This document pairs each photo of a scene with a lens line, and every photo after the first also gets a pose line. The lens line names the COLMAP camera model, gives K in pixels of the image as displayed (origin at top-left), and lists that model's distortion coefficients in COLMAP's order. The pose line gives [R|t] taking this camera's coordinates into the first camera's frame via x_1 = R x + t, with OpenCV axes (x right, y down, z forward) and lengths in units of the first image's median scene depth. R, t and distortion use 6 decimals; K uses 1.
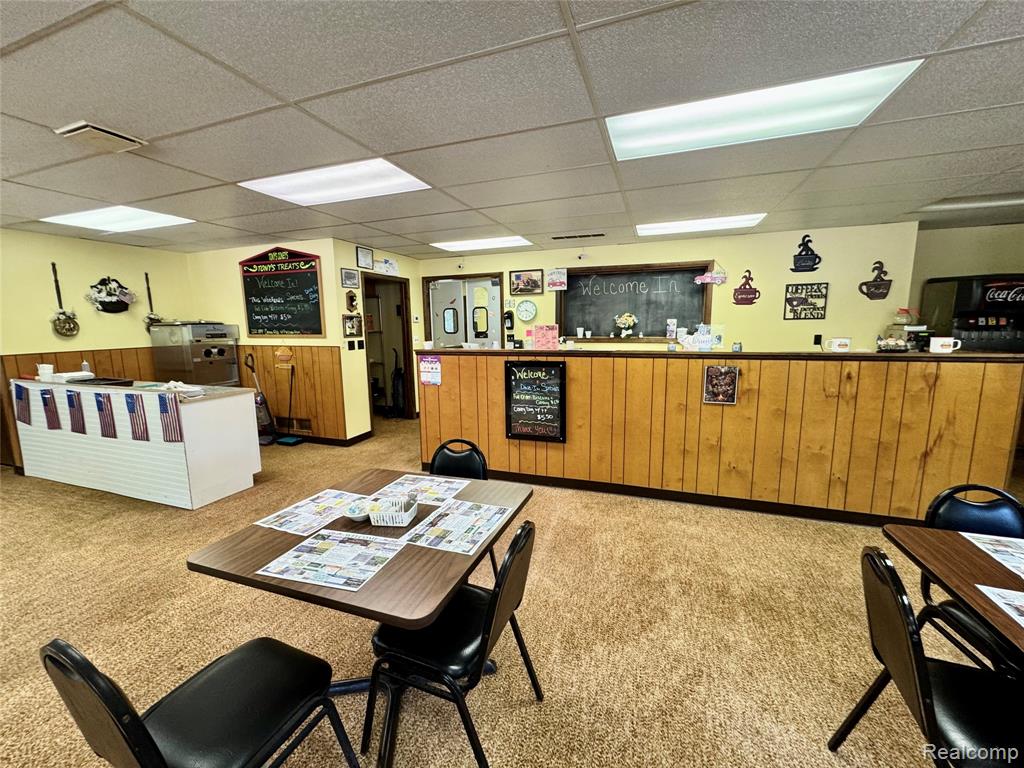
lens RADIAL K [[412.4, 0, 517.2], [0, 412.4, 375.0], [0, 0, 1]] dist [-0.003125, -0.000289]
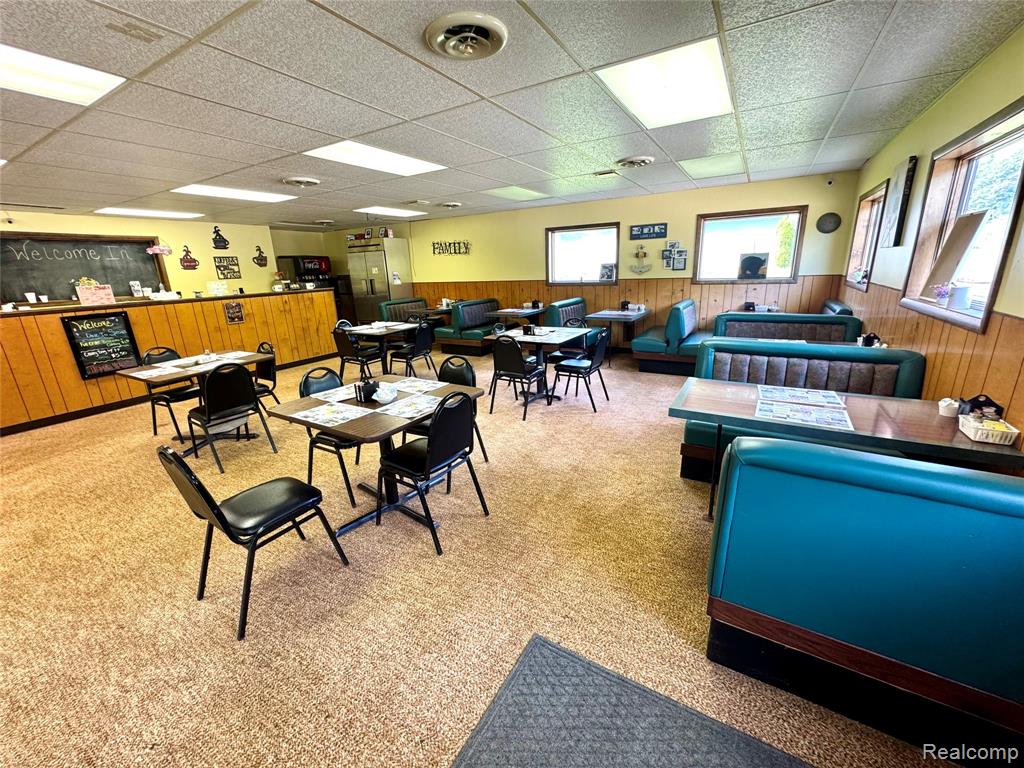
lens RADIAL K [[412.4, 0, 508.1], [0, 412.4, 380.7], [0, 0, 1]] dist [-0.003125, -0.000289]
pose [[0.182832, -0.253292, 0.949956, -0.799253], [0.162049, 0.960791, 0.224992, 0.070072], [-0.969697, 0.112804, 0.216709, -0.413120]]
